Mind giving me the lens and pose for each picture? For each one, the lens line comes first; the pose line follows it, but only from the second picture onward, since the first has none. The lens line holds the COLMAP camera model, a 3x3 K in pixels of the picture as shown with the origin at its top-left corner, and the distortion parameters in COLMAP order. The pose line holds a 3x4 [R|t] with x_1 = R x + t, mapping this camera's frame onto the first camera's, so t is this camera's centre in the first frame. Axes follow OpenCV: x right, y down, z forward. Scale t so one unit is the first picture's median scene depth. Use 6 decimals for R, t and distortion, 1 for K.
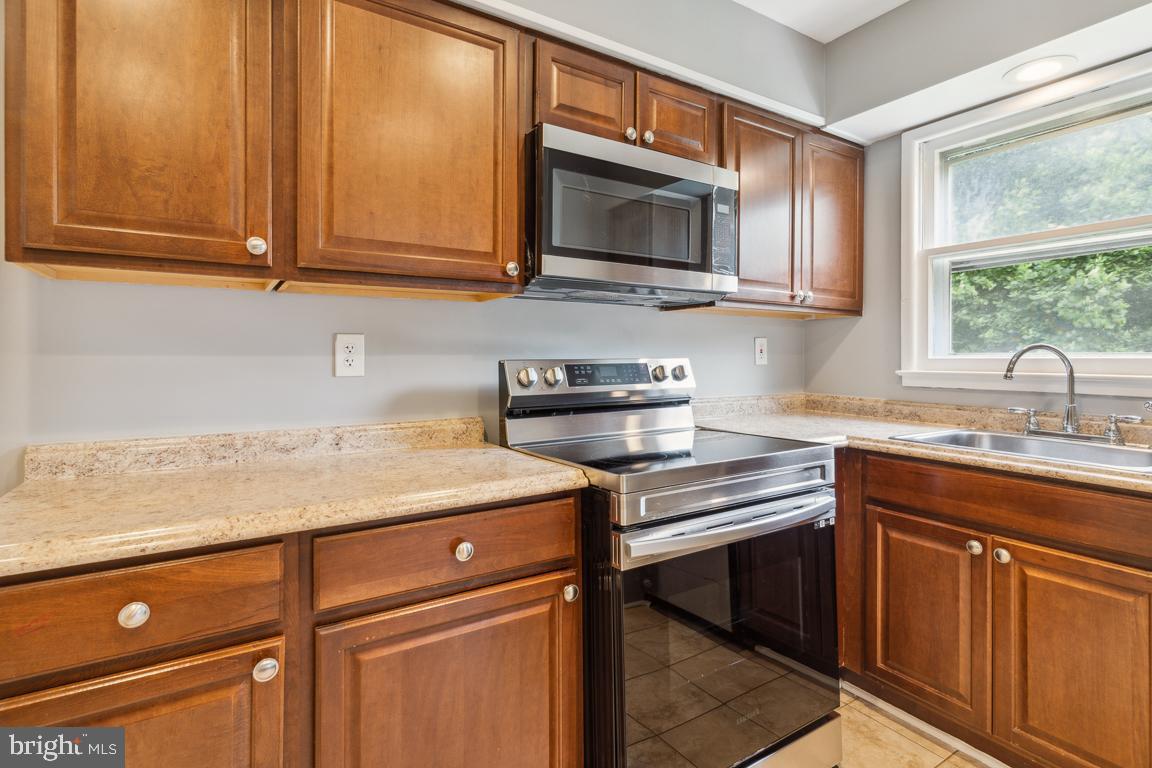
lens RADIAL K [[569.7, 0, 571.8], [0, 569.7, 362.2], [0, 0, 1]] dist [0.001010, -0.000547]
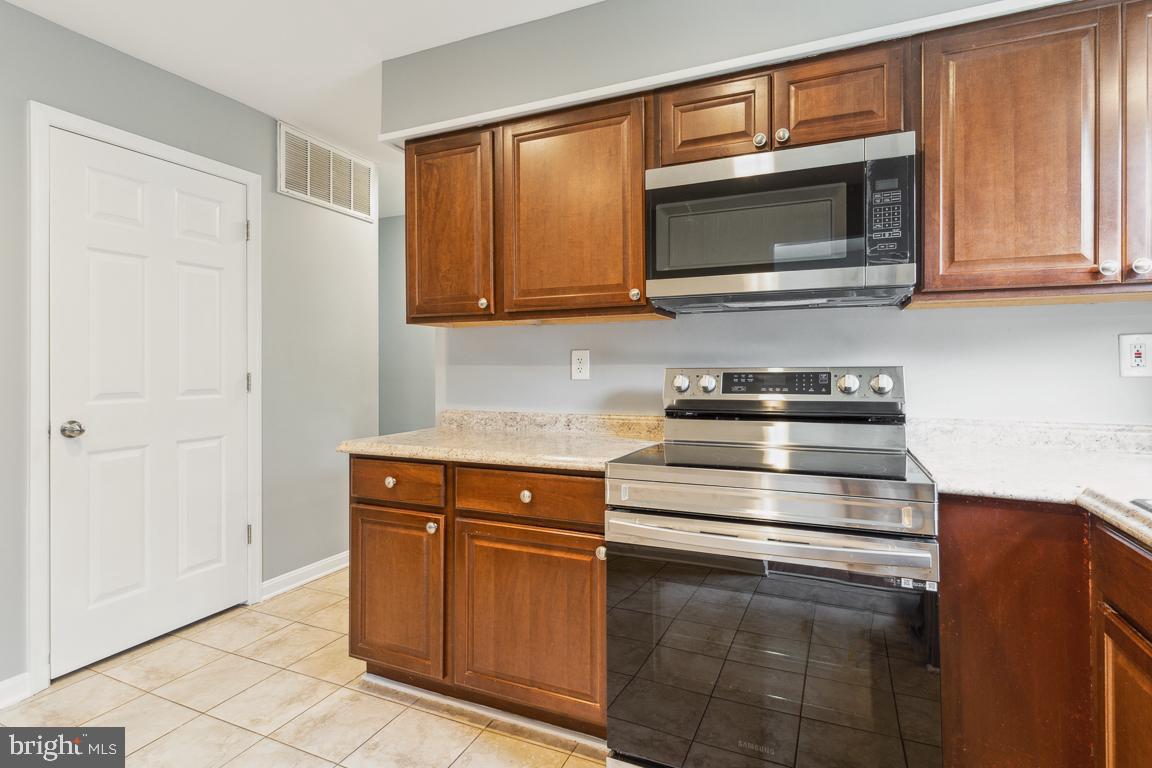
lens RADIAL K [[569.7, 0, 577.6], [0, 569.7, 372.3], [0, 0, 1]] dist [0.001010, -0.000547]
pose [[0.552918, 0.008171, -0.833195, 0.871749], [-0.003143, 0.999965, 0.007722, -0.005034], [0.833229, -0.001651, 0.552925, 0.219834]]
